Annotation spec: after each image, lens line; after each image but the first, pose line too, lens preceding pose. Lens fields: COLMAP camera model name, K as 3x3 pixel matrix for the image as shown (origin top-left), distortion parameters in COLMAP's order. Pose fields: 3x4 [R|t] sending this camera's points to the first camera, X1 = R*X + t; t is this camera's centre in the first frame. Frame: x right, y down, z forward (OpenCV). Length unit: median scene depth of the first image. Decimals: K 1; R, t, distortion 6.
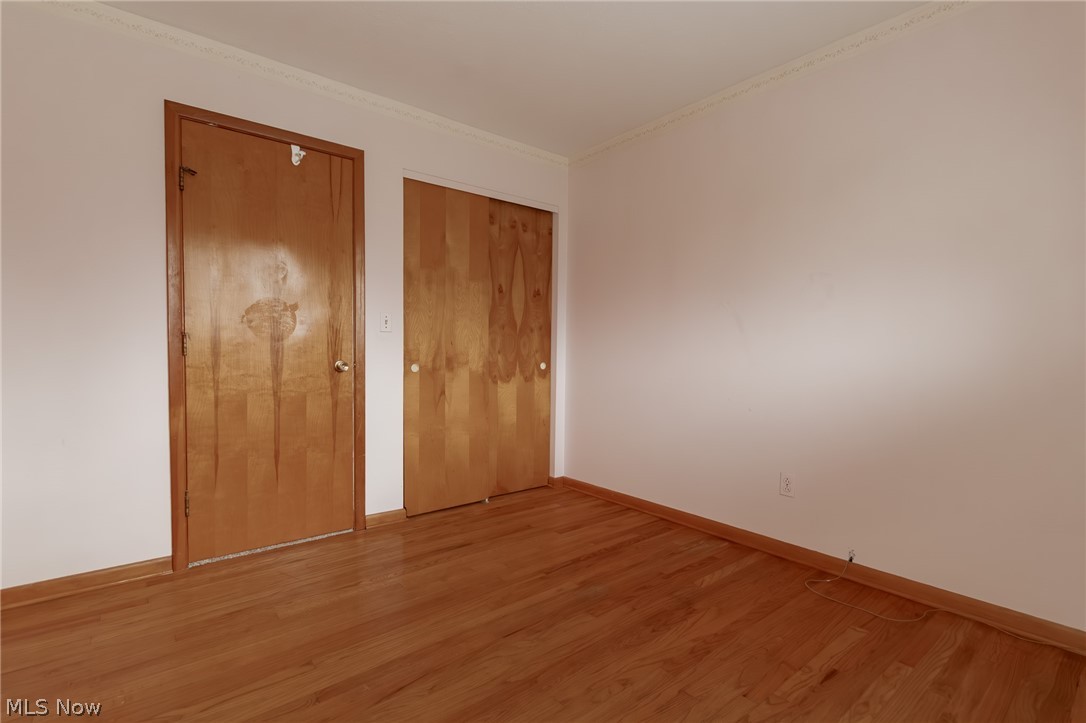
lens RADIAL K [[514.3, 0, 542.1], [0, 514.3, 365.9], [0, 0, 1]] dist [0.000480, -0.000503]
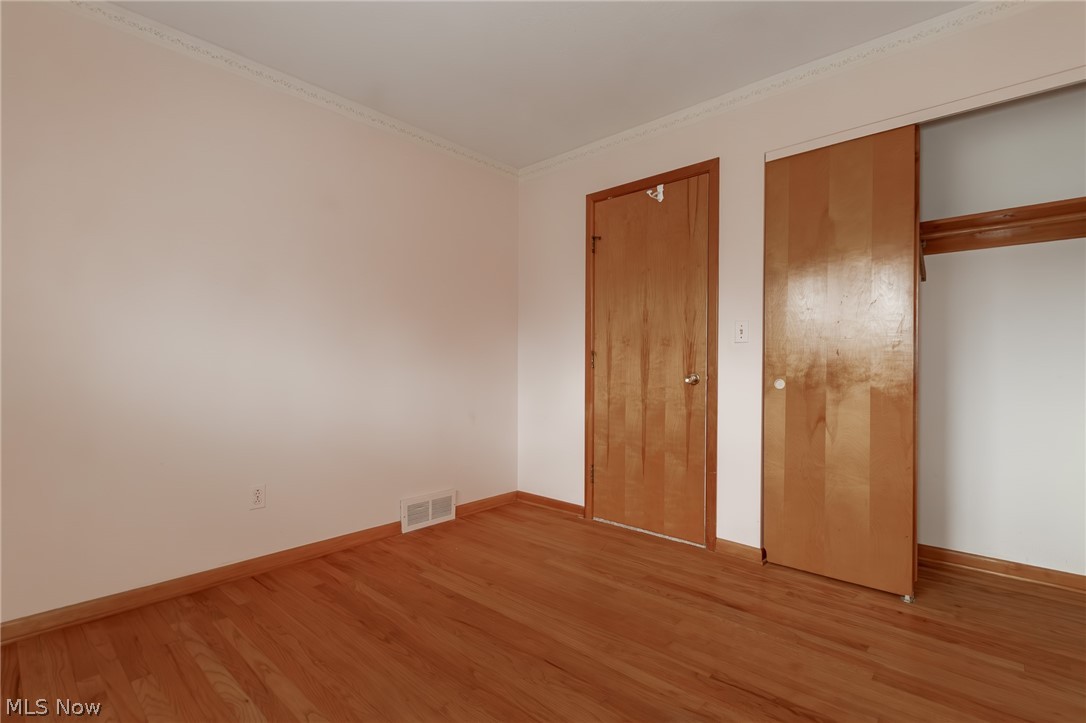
lens RADIAL K [[514.3, 0, 542.1], [0, 514.3, 365.9], [0, 0, 1]] dist [0.000480, -0.000503]
pose [[0.118179, -0.011444, -0.992926, 0.598009], [-0.033680, 0.999312, -0.015526, 0.001375], [0.992421, 0.035277, 0.117712, 0.594984]]
